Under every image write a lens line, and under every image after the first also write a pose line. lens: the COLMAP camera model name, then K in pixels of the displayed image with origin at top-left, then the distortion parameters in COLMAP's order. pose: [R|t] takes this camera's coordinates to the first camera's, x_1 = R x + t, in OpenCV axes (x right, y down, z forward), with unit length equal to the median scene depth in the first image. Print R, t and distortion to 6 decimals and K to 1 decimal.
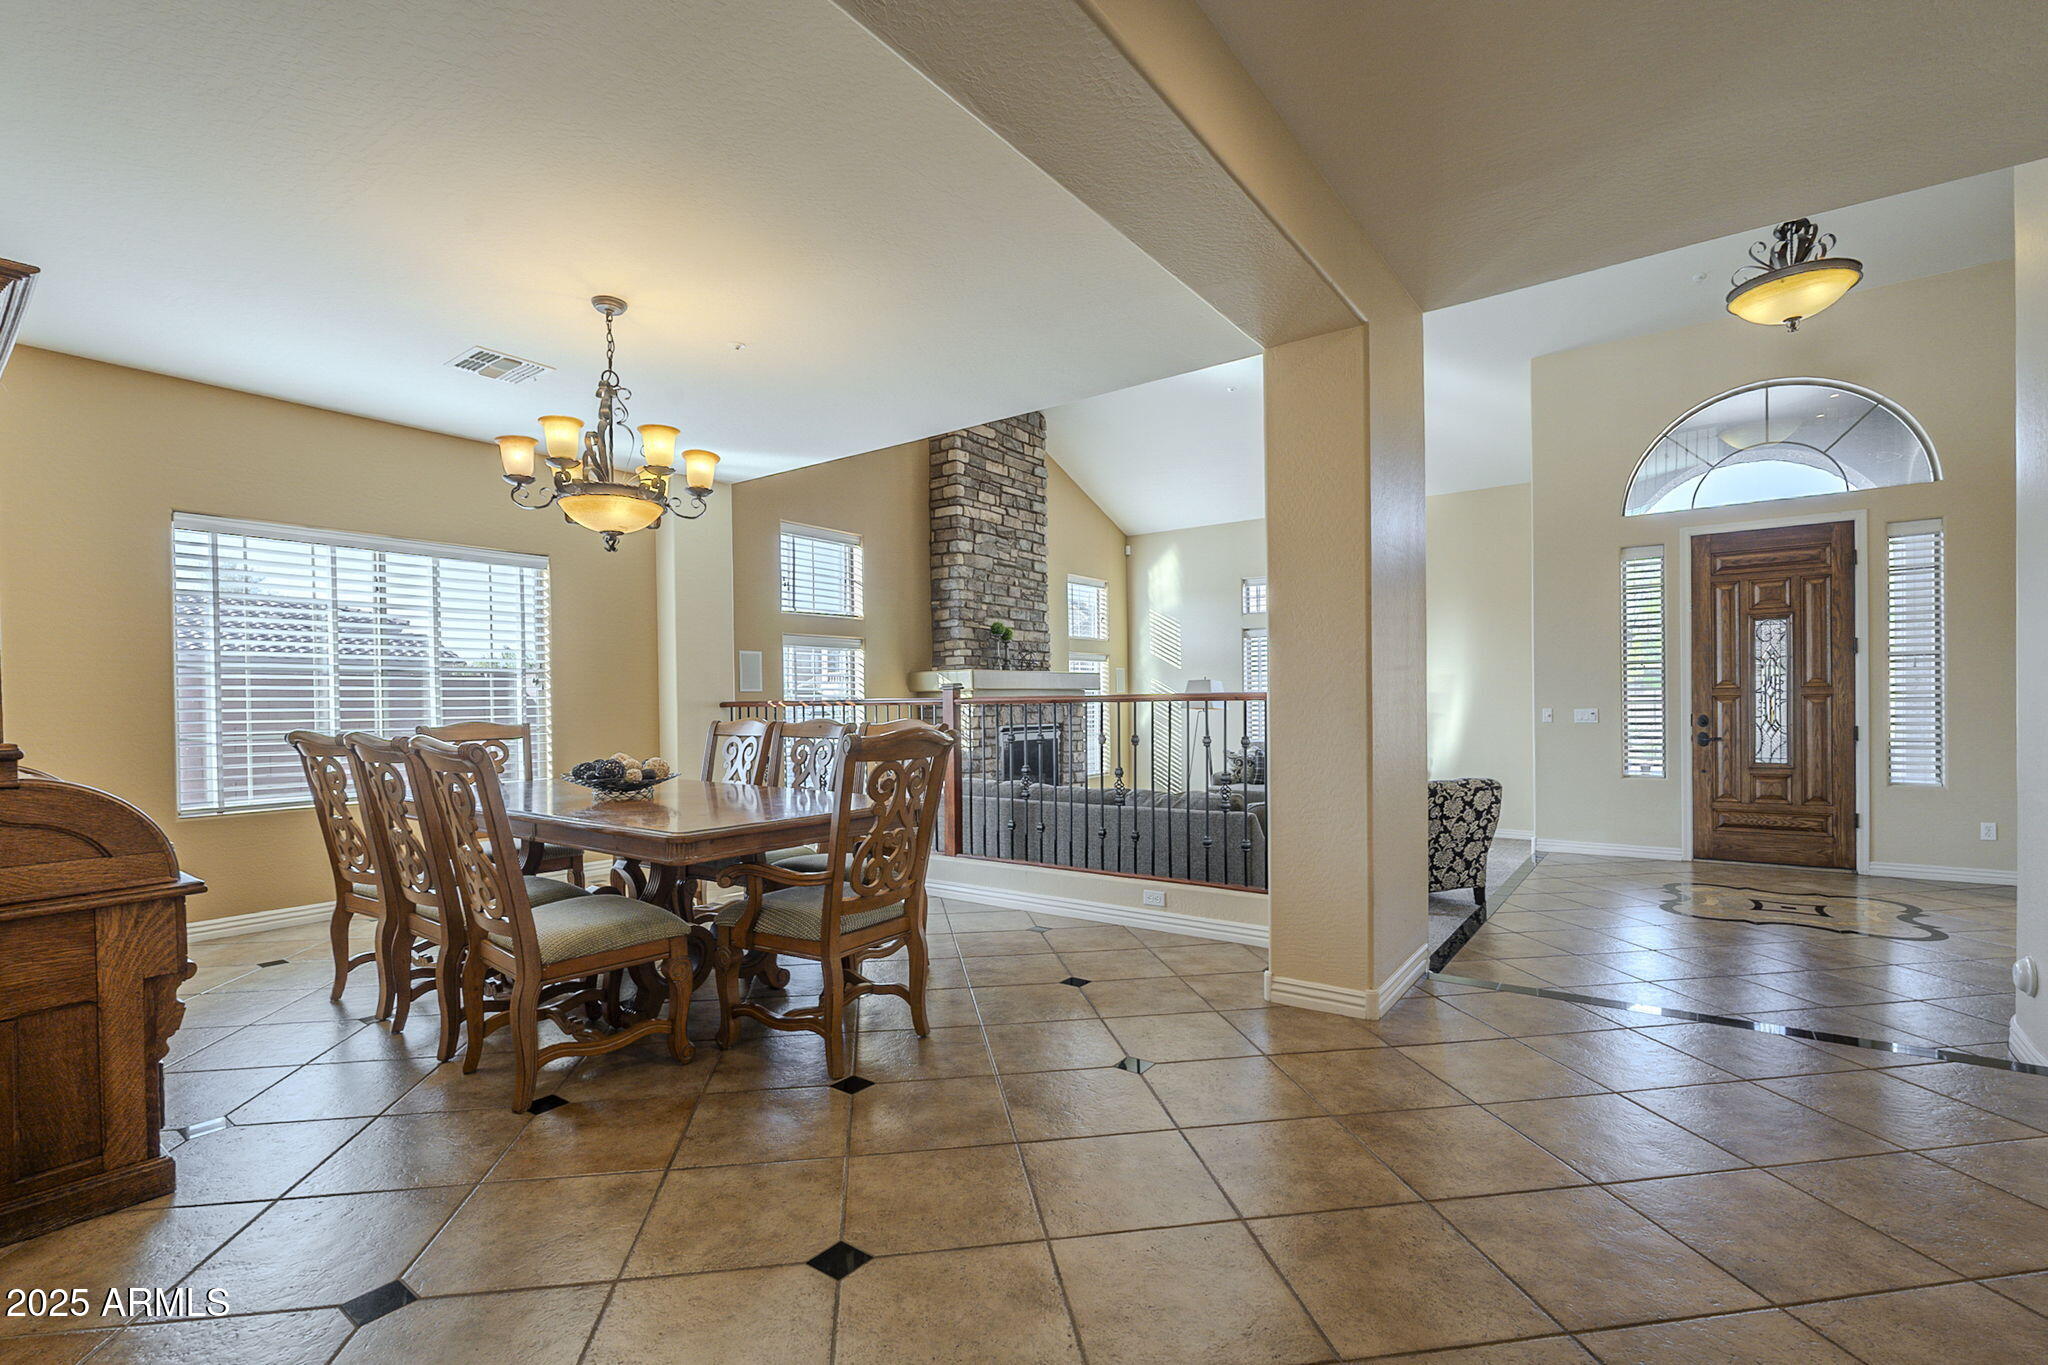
lens RADIAL K [[917.0, 0, 1018.5], [0, 917.0, 714.0], [0, 0, 1]] dist [-0.000880, -0.000334]
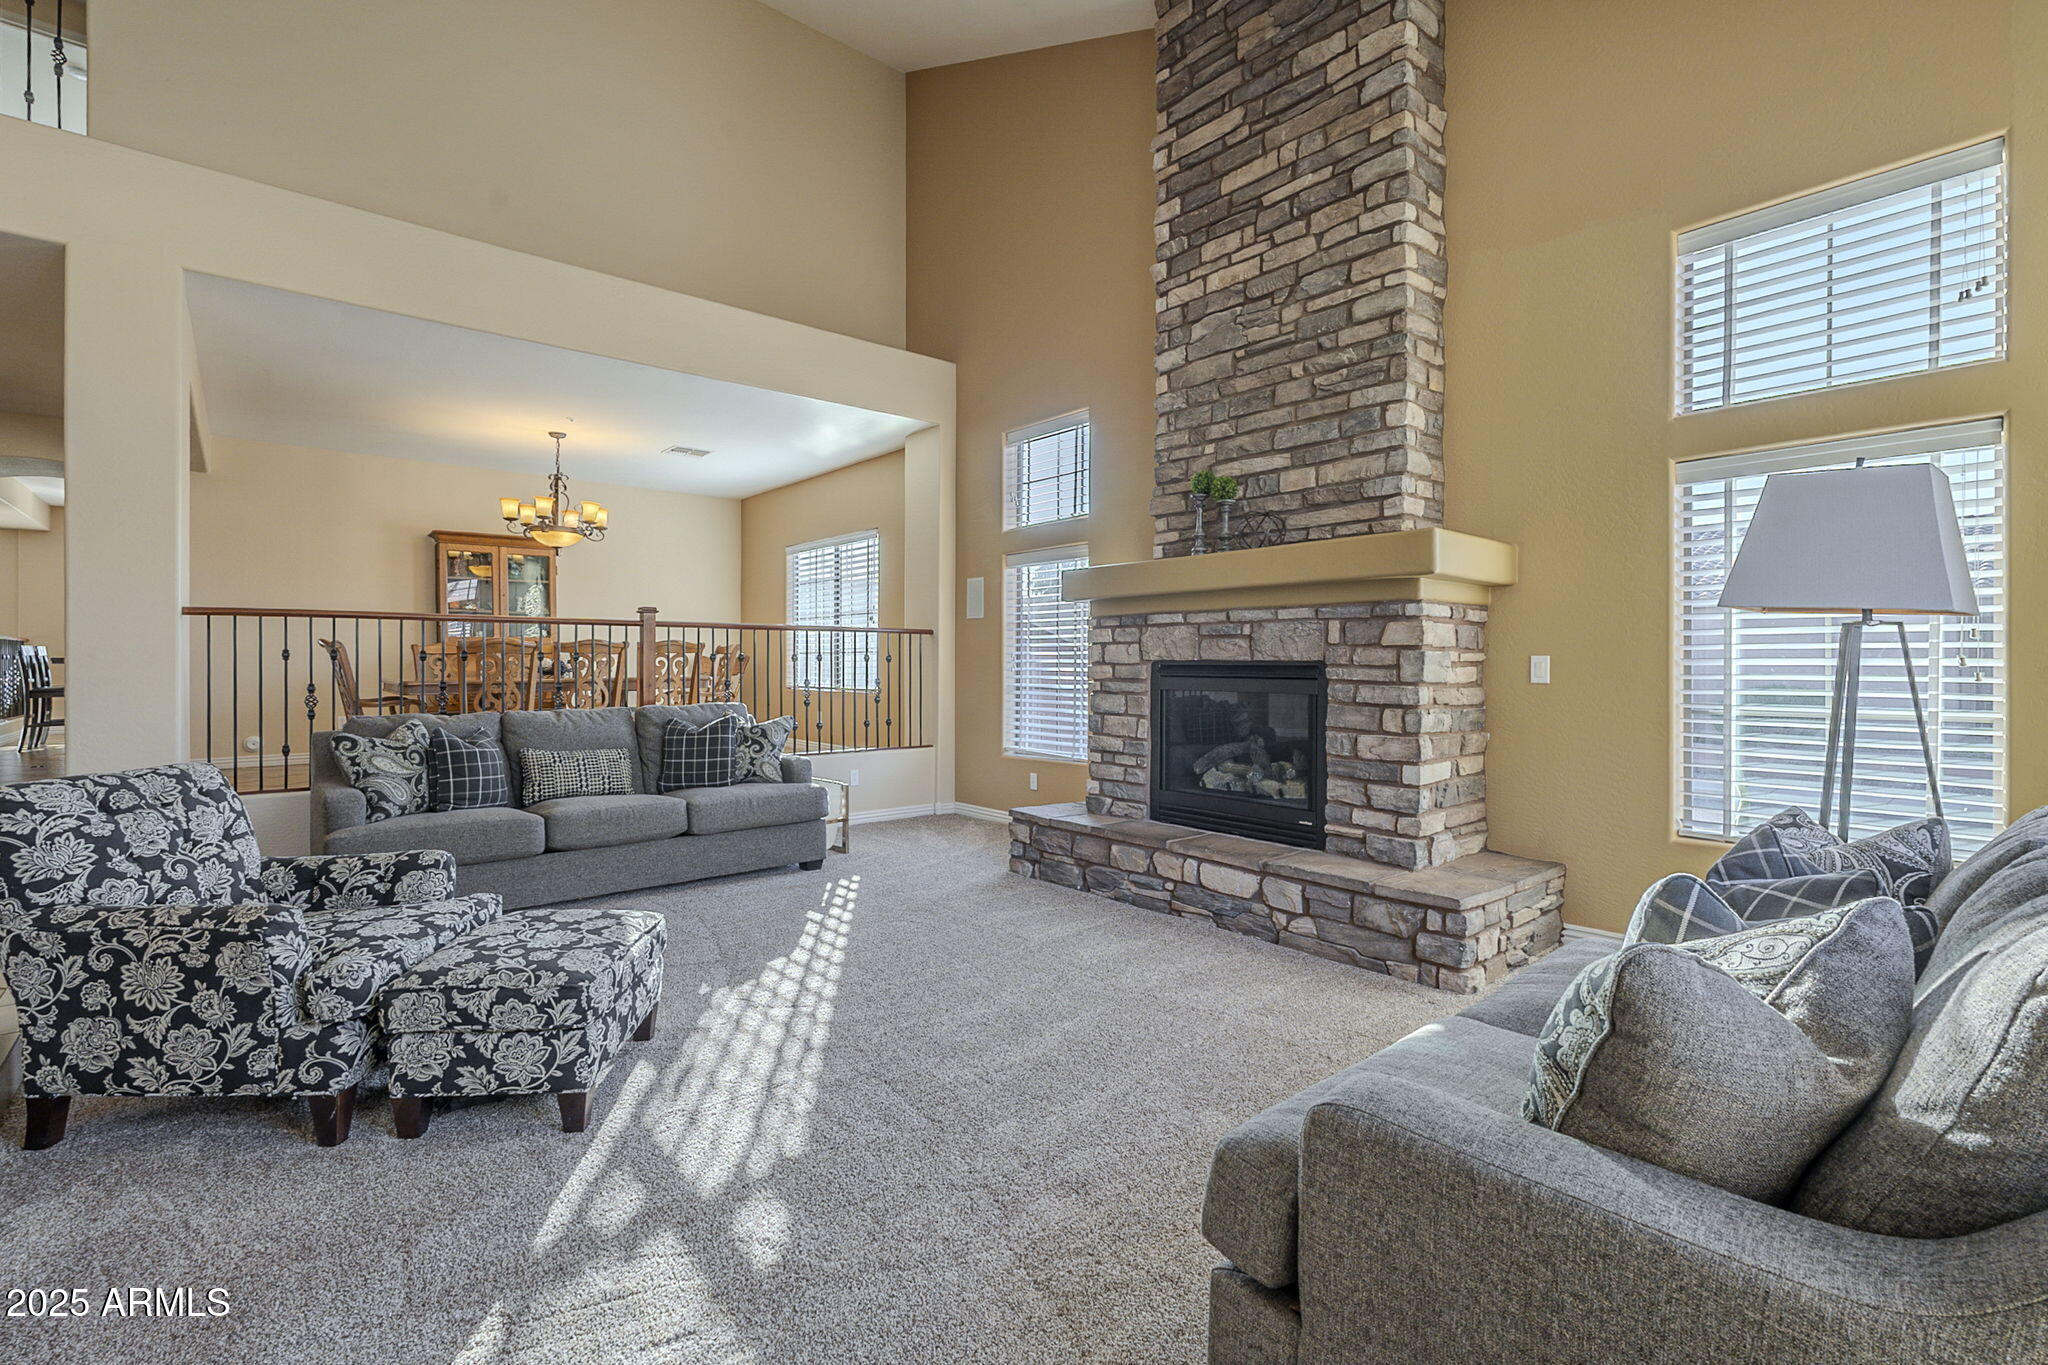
lens RADIAL K [[915.2, 0, 1016.0], [0, 915.2, 667.4], [0, 0, 1]] dist [-0.001638, -0.000635]
pose [[-0.230437, 0.015242, -0.972968, 0.704916], [-0.013324, 0.999734, 0.018816, 0.009669], [0.972996, 0.017300, -0.230173, 1.345124]]
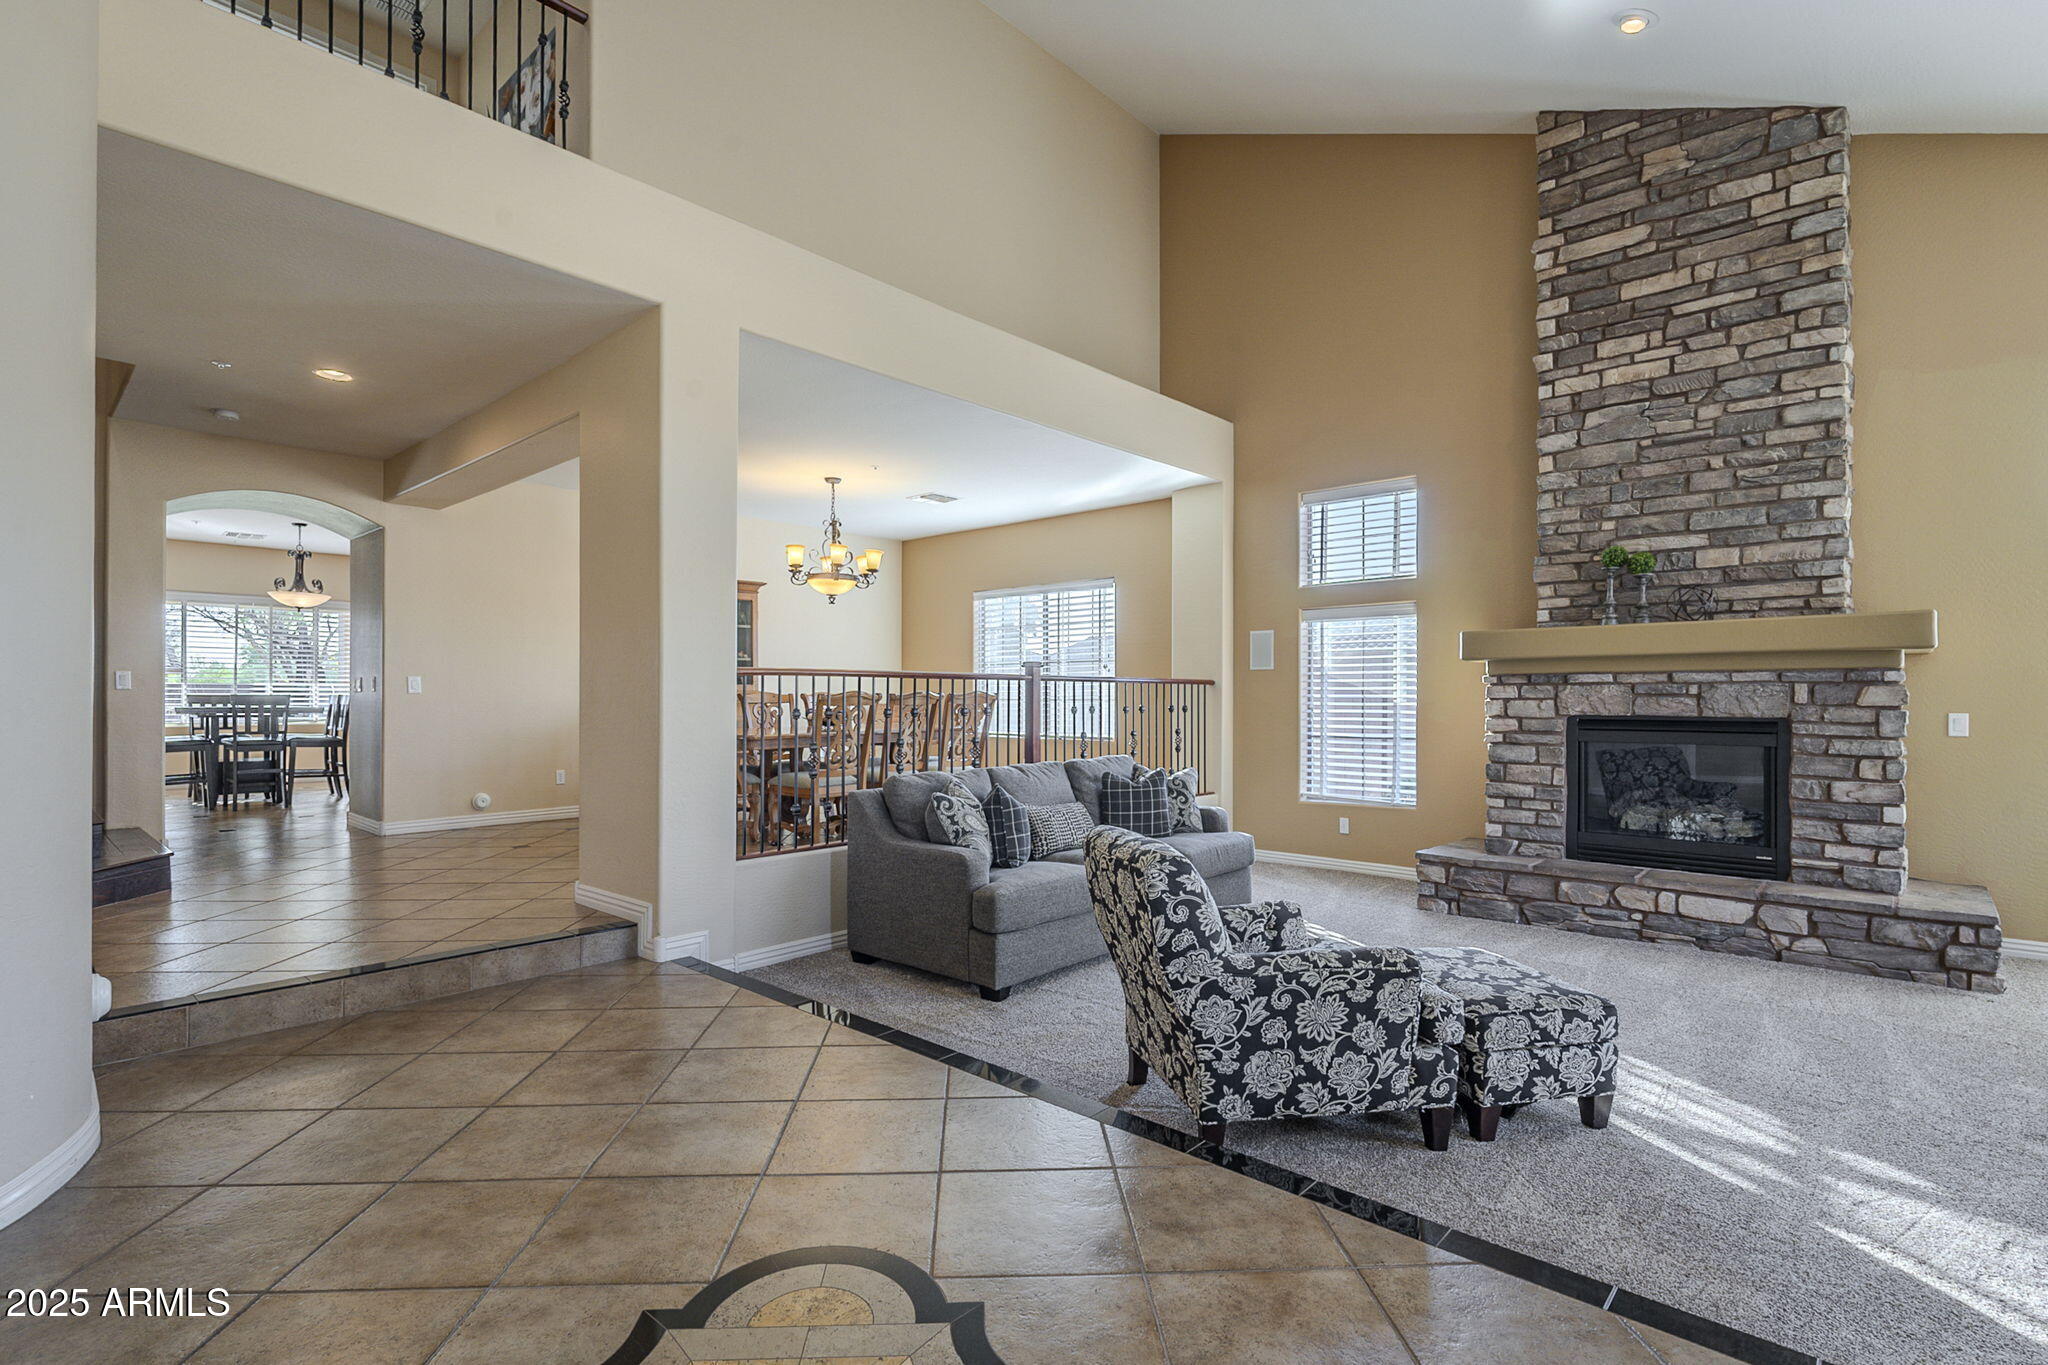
lens RADIAL K [[966.6, 0, 1026.0], [0, 966.6, 696.2], [0, 0, 1]] dist [-0.000051, -0.000067]
pose [[-0.098702, 0.009299, -0.995074, 0.868439], [-0.013108, 0.999857, 0.010644, -0.003045], [0.995031, 0.014094, -0.098566, 0.890890]]
